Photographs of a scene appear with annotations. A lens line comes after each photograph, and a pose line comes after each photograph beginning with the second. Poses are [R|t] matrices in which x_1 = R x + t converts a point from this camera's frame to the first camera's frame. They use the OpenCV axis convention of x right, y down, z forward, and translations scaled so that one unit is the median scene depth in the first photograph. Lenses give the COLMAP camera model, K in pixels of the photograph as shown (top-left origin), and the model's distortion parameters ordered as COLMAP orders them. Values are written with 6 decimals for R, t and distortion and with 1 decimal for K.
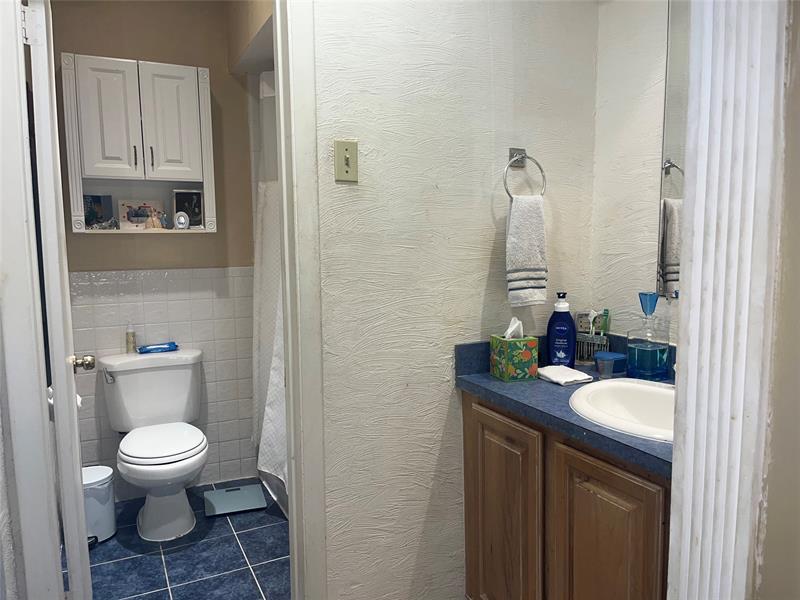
lens RADIAL K [[597.6, 0, 397.9], [0, 597.6, 301.4], [0, 0, 1]] dist [0.037612, -0.007564]
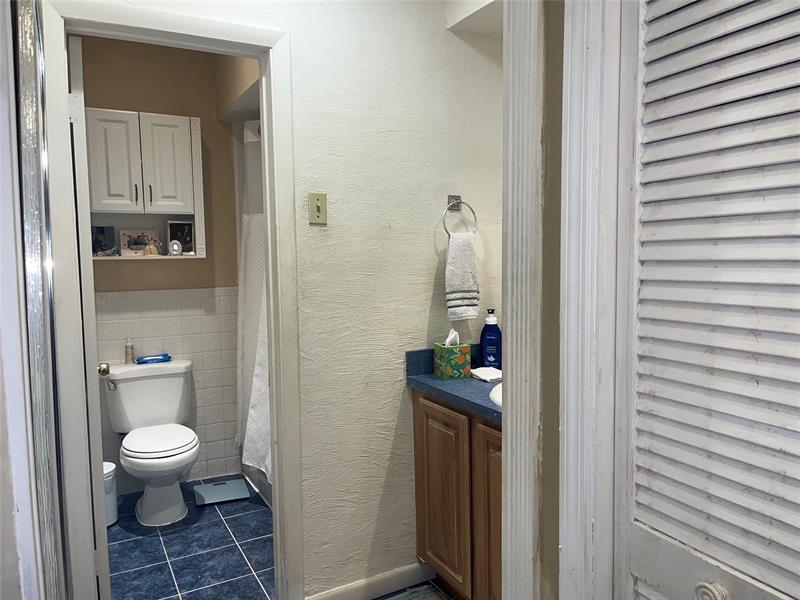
lens RADIAL K [[597.6, 0, 401.9], [0, 597.6, 299.6], [0, 0, 1]] dist [0.037612, -0.007564]
pose [[0.998895, -0.005421, 0.046689, 0.023974], [0.006669, 0.999623, -0.026630, -0.002285], [-0.046527, 0.026912, 0.998554, -0.204608]]
